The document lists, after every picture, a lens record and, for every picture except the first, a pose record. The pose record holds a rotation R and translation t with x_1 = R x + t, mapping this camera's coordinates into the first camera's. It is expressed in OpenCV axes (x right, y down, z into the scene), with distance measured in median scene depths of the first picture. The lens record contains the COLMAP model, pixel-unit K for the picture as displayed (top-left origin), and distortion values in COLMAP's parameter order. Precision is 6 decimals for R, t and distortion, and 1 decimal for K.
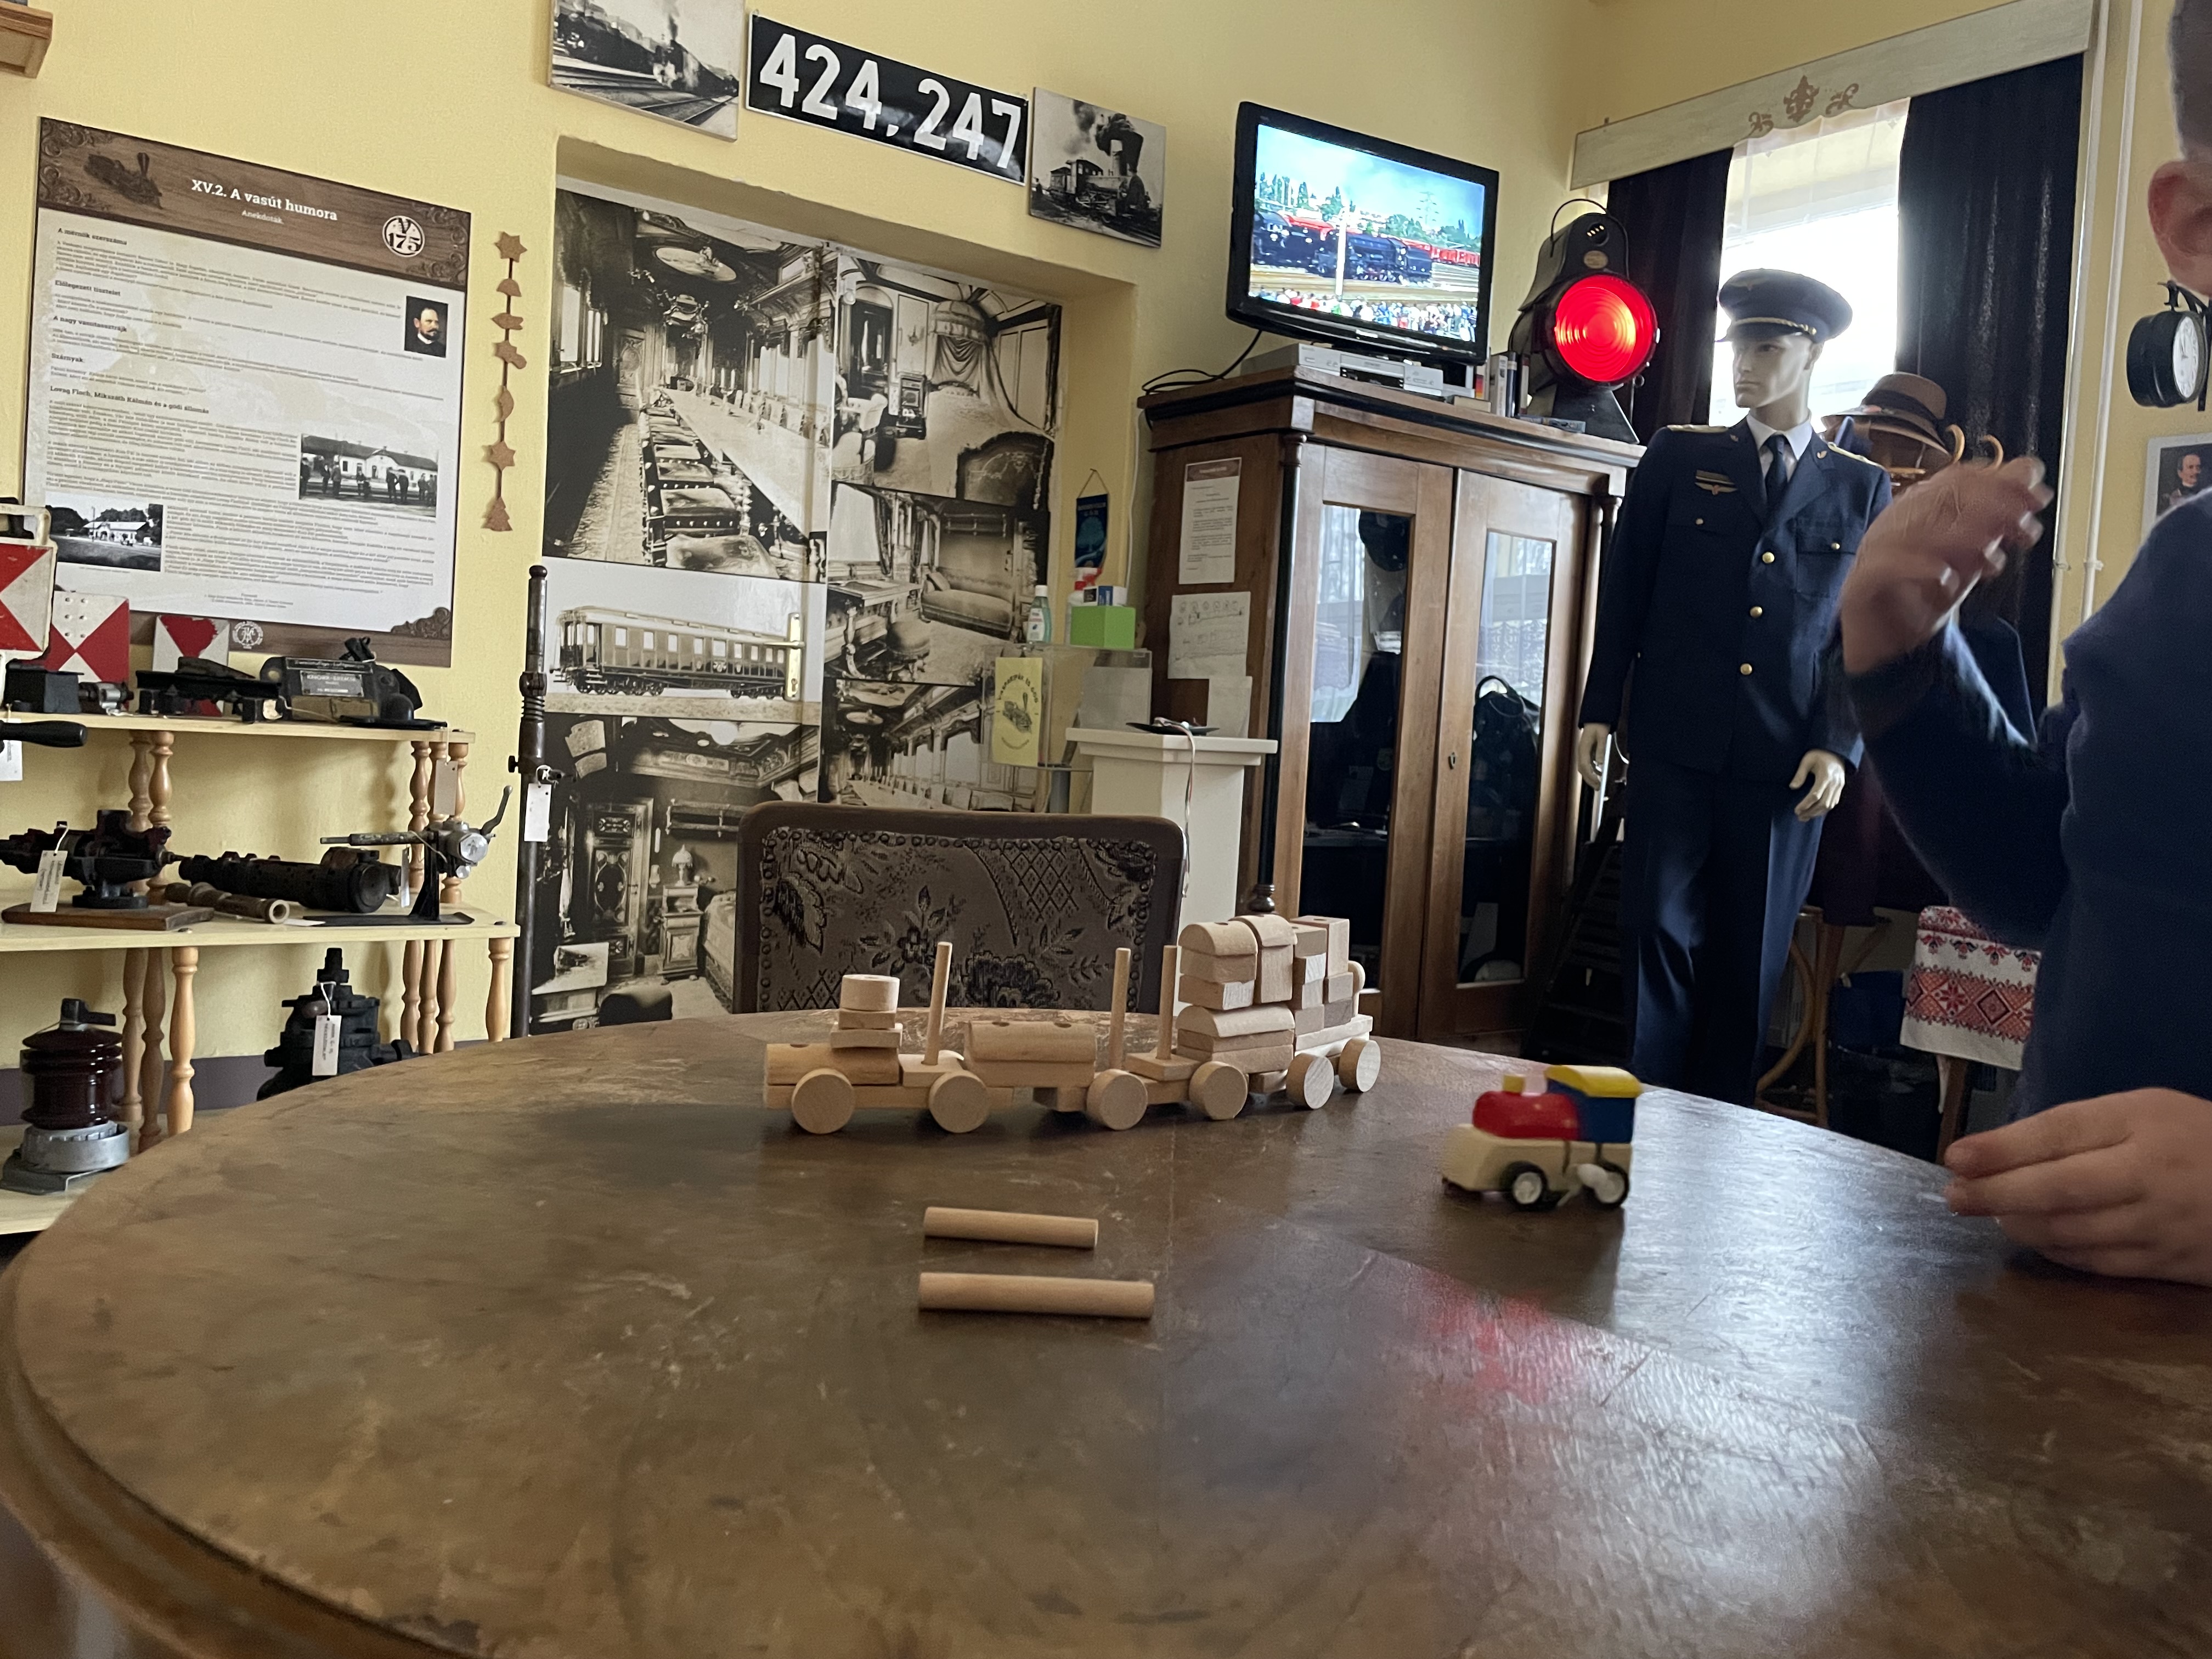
lens RADIAL K [[1663.4, 0, 1097.2], [0, 1663.4, 830.0], [0, 0, 1]] dist [0.014302, -0.006363]
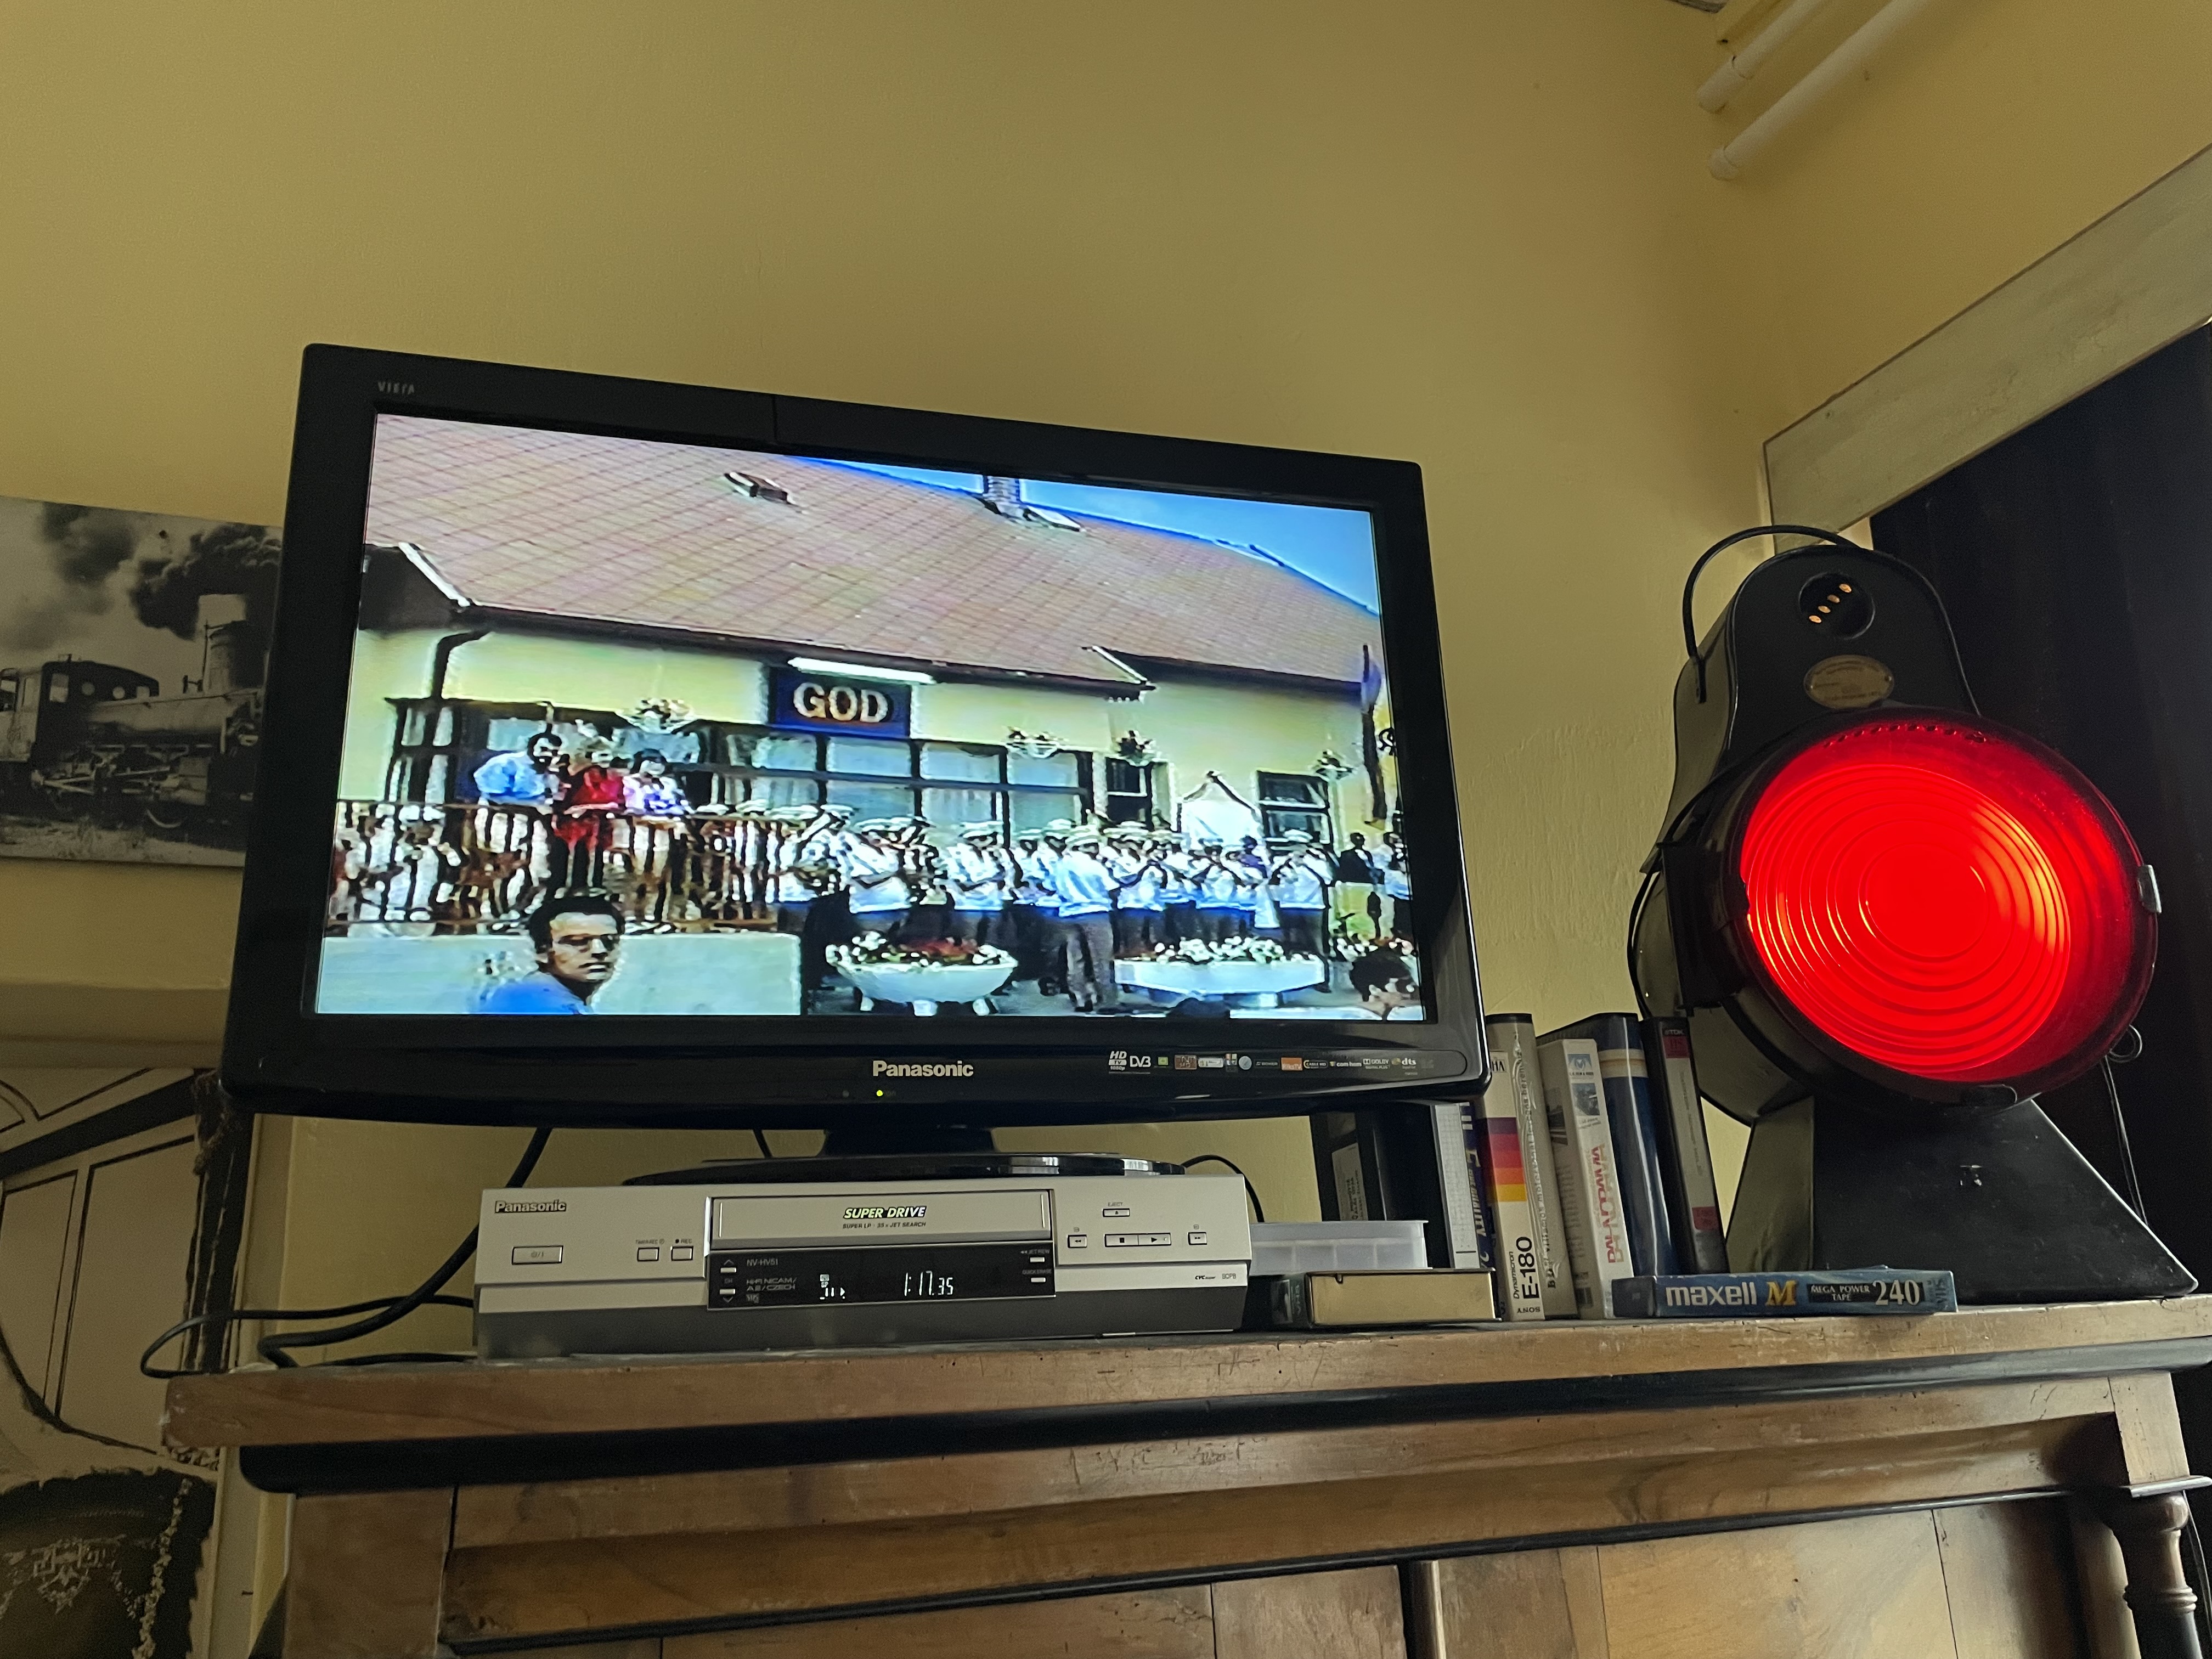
lens RADIAL K [[1663.4, 0, 1099.2], [0, 1663.4, 818.1], [0, 0, 1]] dist [0.014302, -0.006363]
pose [[0.966433, -0.160376, -0.200716, 0.239261], [0.078819, 0.928646, -0.362498, -0.234814], [0.244530, 0.334510, 0.910115, 0.746179]]
